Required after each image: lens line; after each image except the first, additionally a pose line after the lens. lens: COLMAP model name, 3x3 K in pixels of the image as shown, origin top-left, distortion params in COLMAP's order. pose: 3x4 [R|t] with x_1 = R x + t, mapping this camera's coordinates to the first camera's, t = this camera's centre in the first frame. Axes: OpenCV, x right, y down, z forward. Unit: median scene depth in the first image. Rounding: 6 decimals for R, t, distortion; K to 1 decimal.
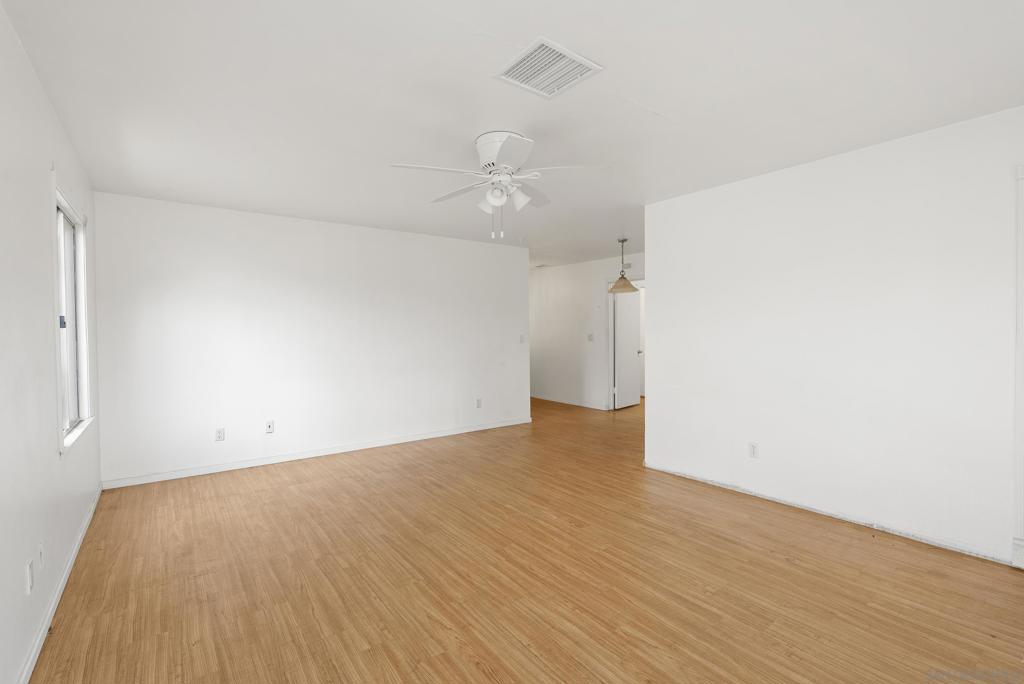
lens RADIAL K [[463.5, 0, 509.2], [0, 463.5, 331.4], [0, 0, 1]] dist [-0.001708, 0.000117]
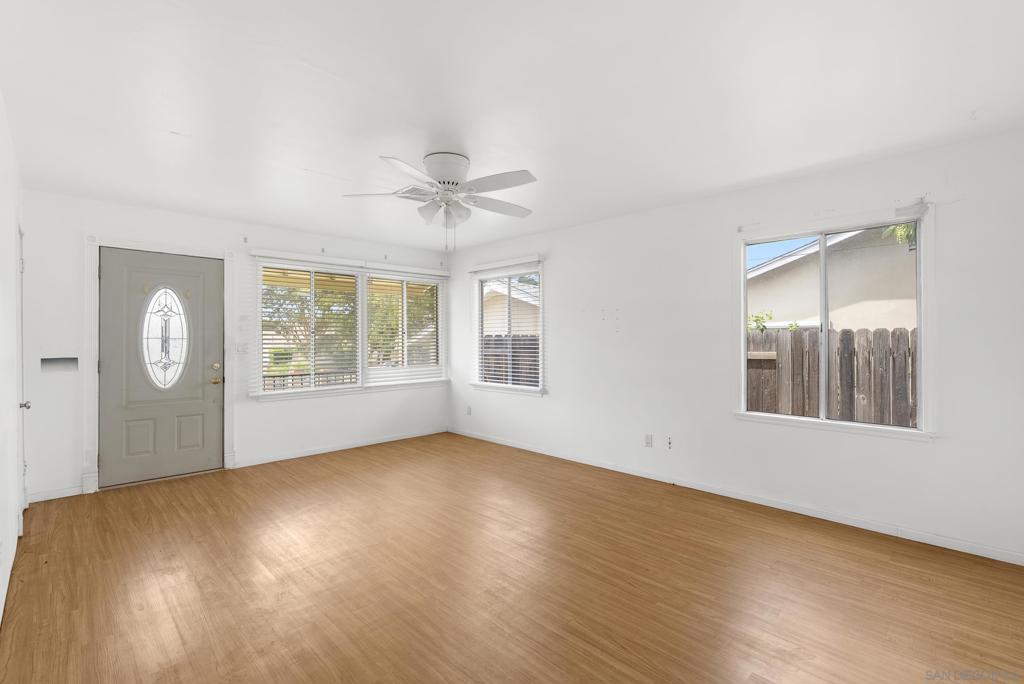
lens RADIAL K [[470.1, 0, 511.5], [0, 470.1, 343.3], [0, 0, 1]] dist [-0.001764, 0.000717]
pose [[-0.990355, 0.011258, -0.138096, -0.011107], [0.009888, 0.999895, 0.010597, 0.001929], [0.138201, 0.009130, -0.990362, 1.789474]]
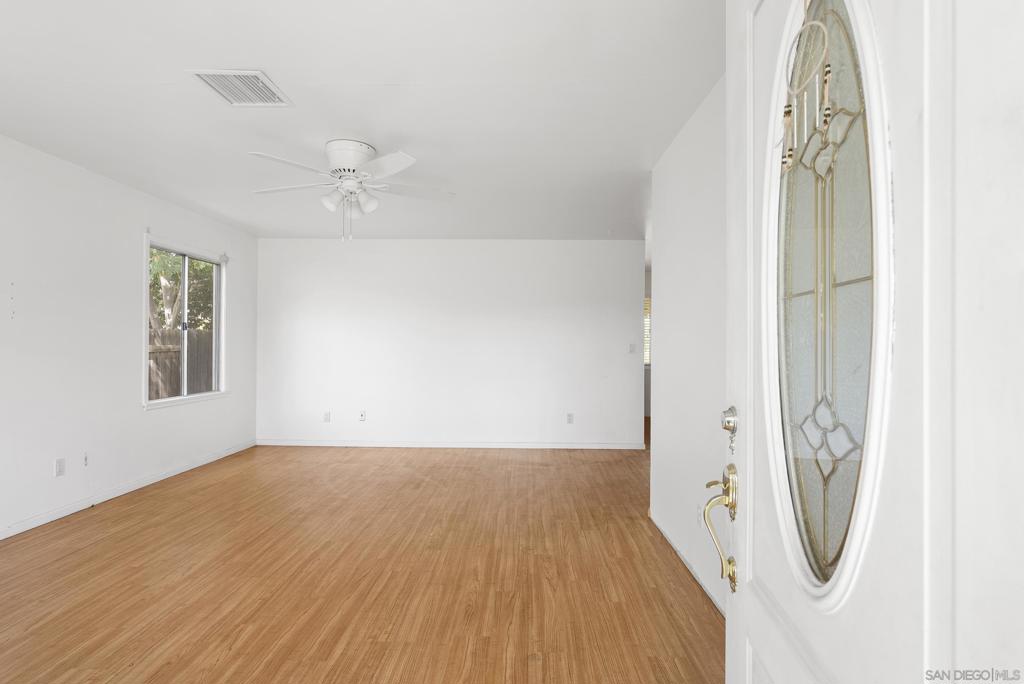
lens RADIAL K [[502.4, 0, 514.2], [0, 502.4, 346.5], [0, 0, 1]] dist [-0.003015, 0.000791]
pose [[0.790892, 0.015351, -0.611763, 0.813872], [-0.013538, 0.999880, 0.007588, 0.018266], [0.611806, 0.002281, 0.791005, 0.303837]]
